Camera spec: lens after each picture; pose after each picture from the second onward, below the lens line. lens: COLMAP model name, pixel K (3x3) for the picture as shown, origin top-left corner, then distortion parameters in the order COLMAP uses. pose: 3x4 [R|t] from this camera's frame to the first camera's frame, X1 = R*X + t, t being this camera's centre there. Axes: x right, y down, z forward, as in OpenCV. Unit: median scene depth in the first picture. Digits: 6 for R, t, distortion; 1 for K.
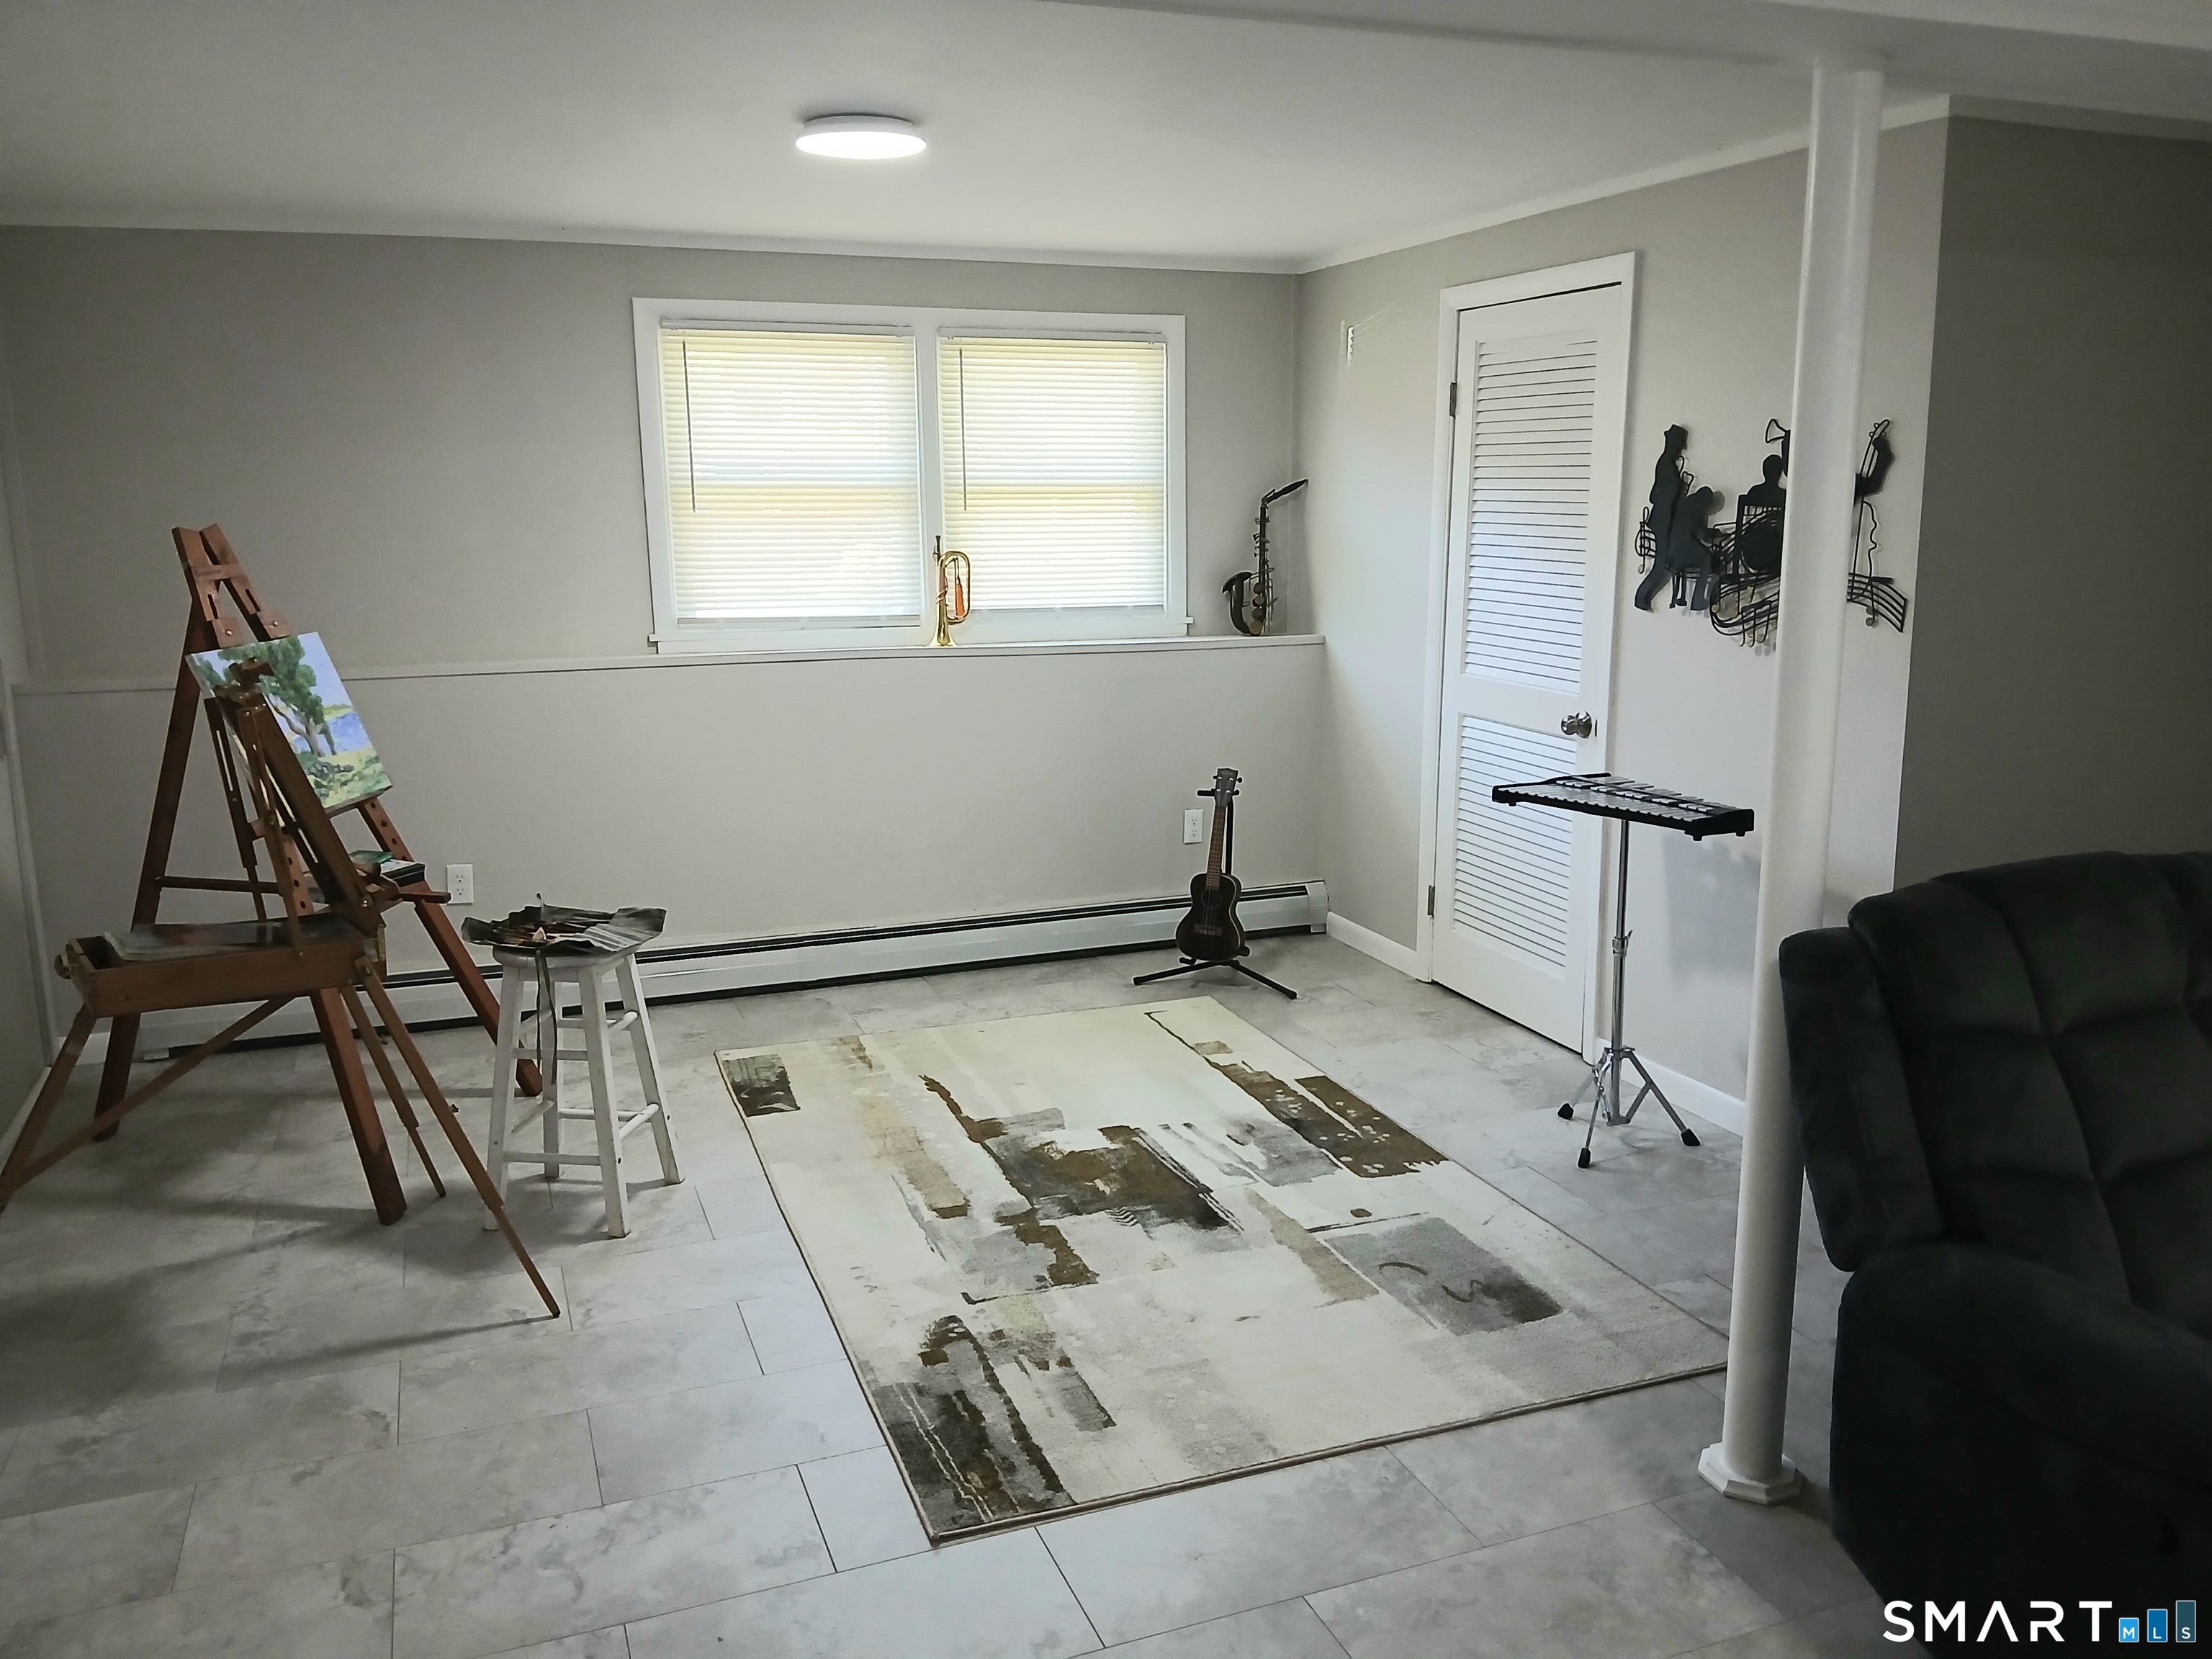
lens RADIAL K [[1726.9, 0, 1106.0], [0, 1726.9, 829.5], [0, 0, 1]] dist [0.113339, -0.205854]
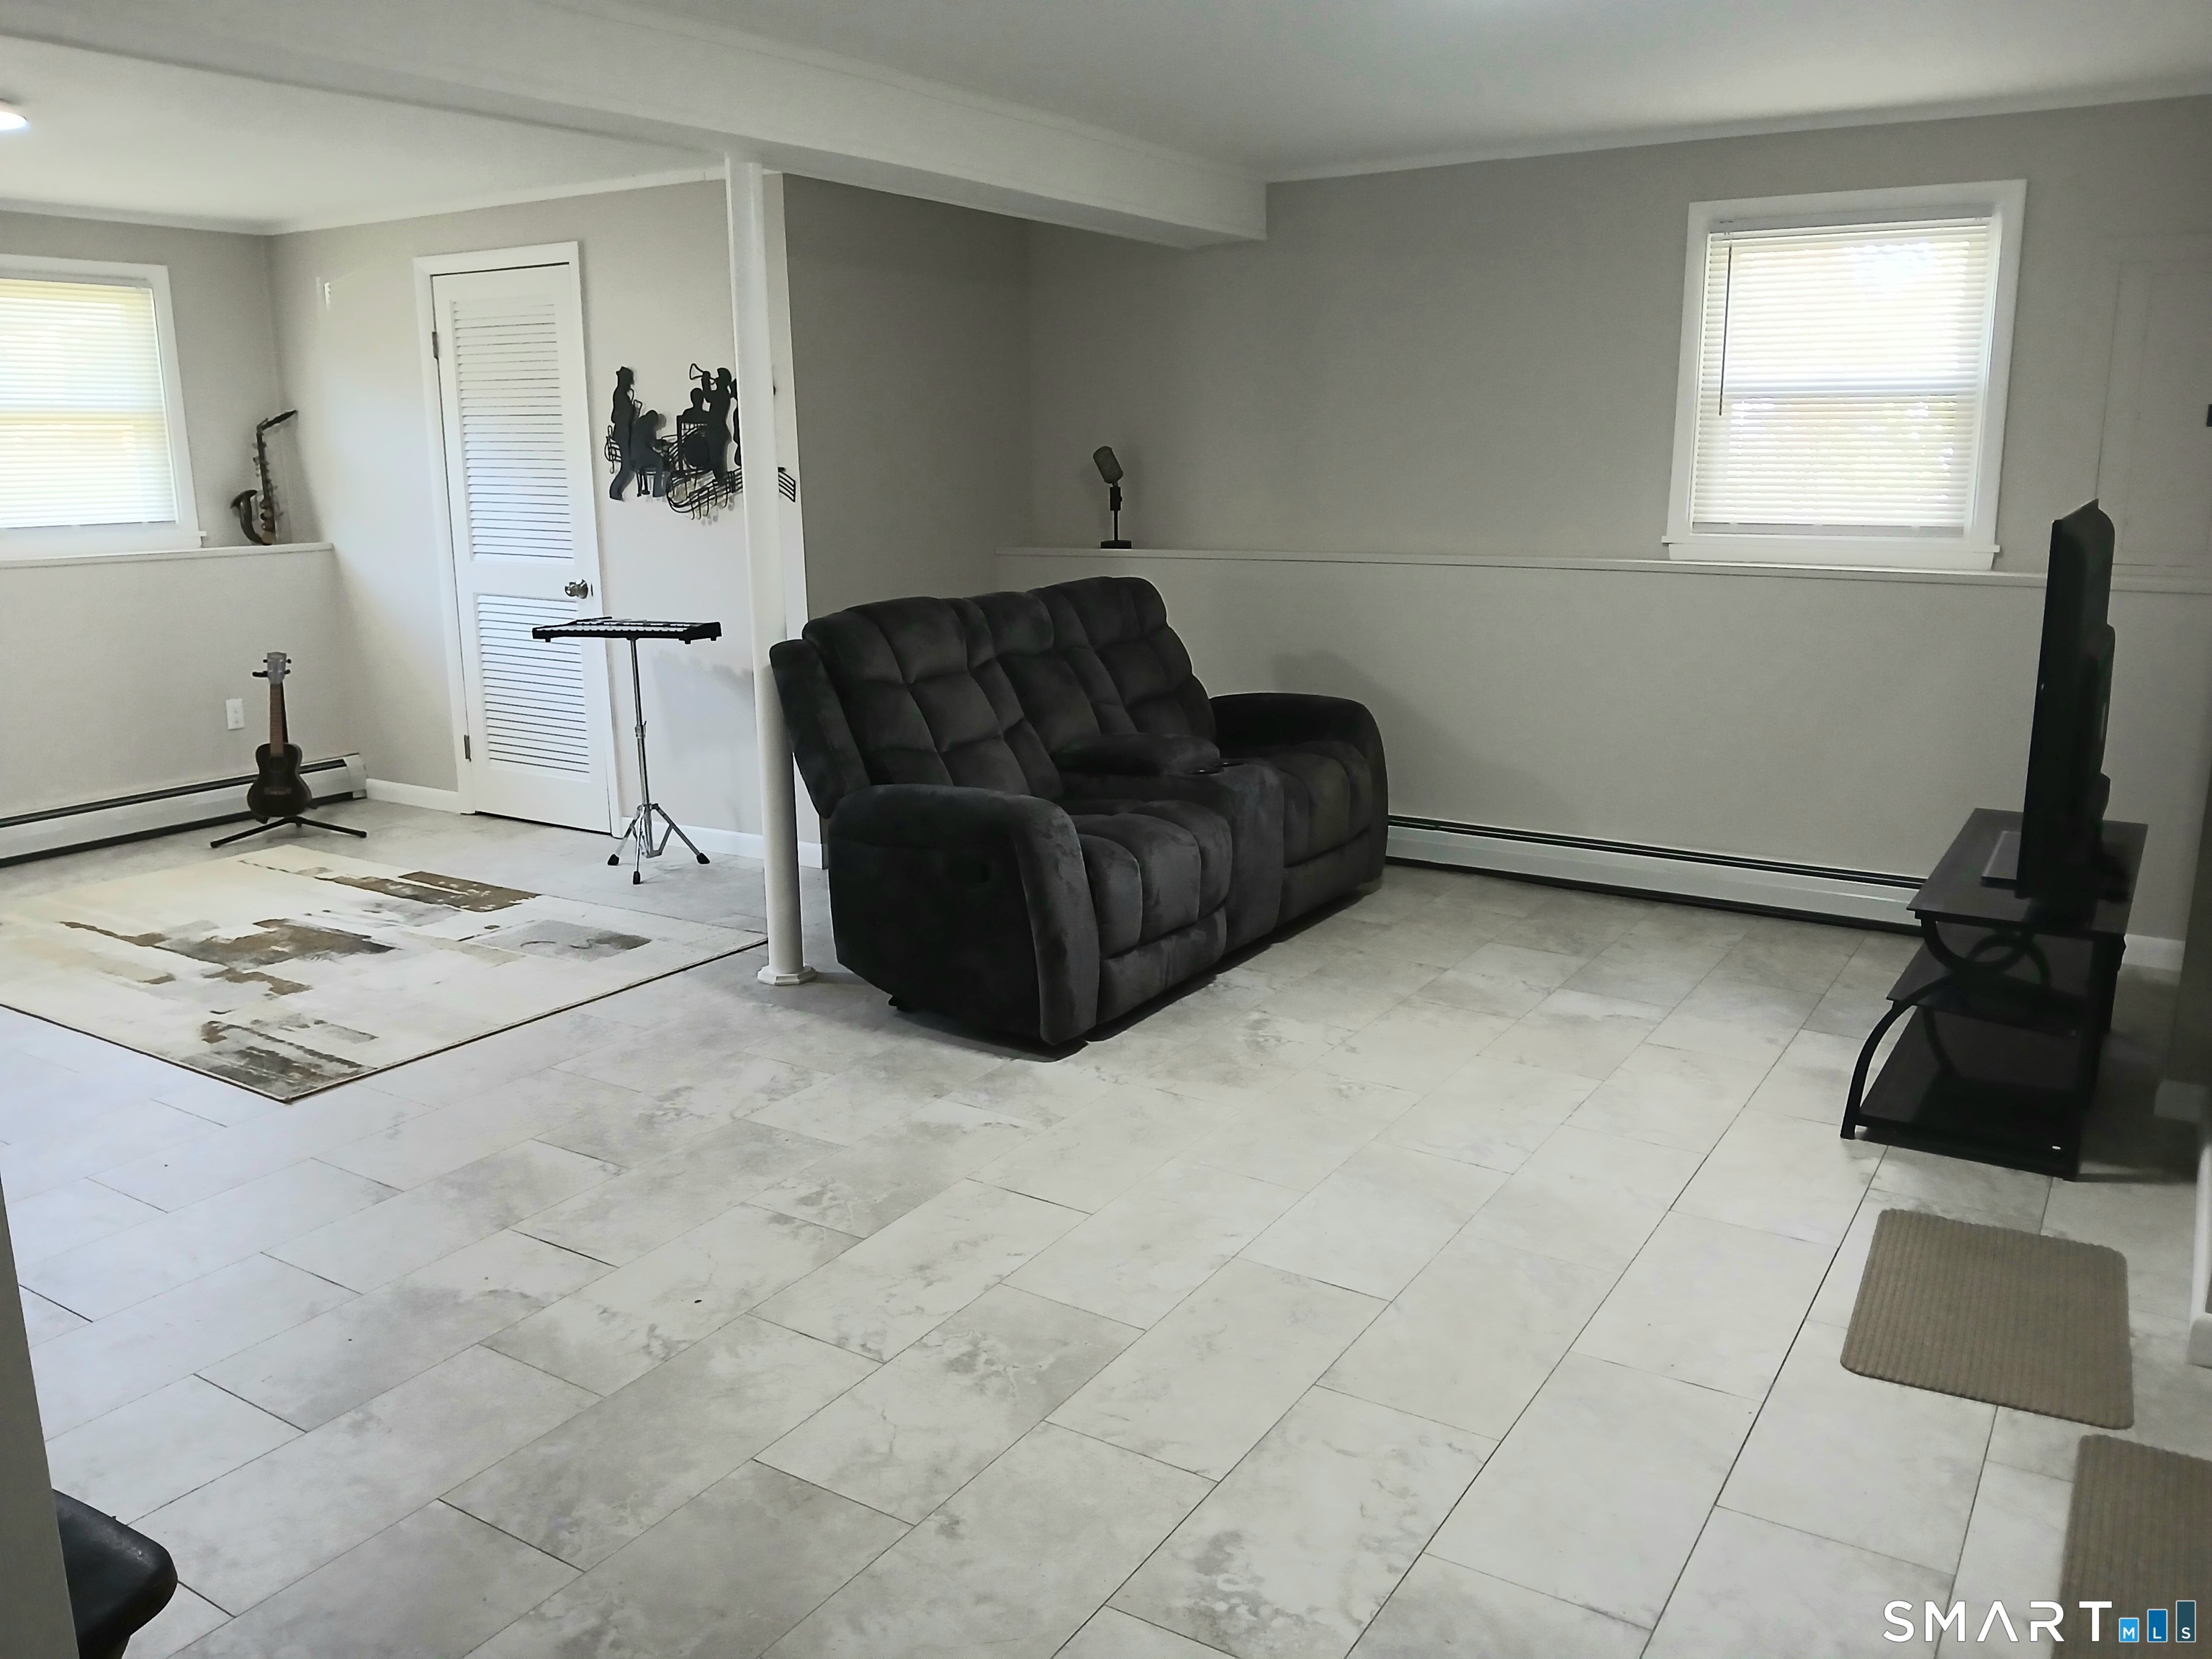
lens RADIAL K [[1703.7, 0, 1150.9], [0, 1703.7, 800.6], [0, 0, 1]] dist [-0.003160, -0.058097]
pose [[0.792749, -0.120917, 0.597435, -0.199283], [0.116670, 0.992106, 0.045984, 0.102153], [-0.598279, 0.033249, 0.800598, -0.338176]]
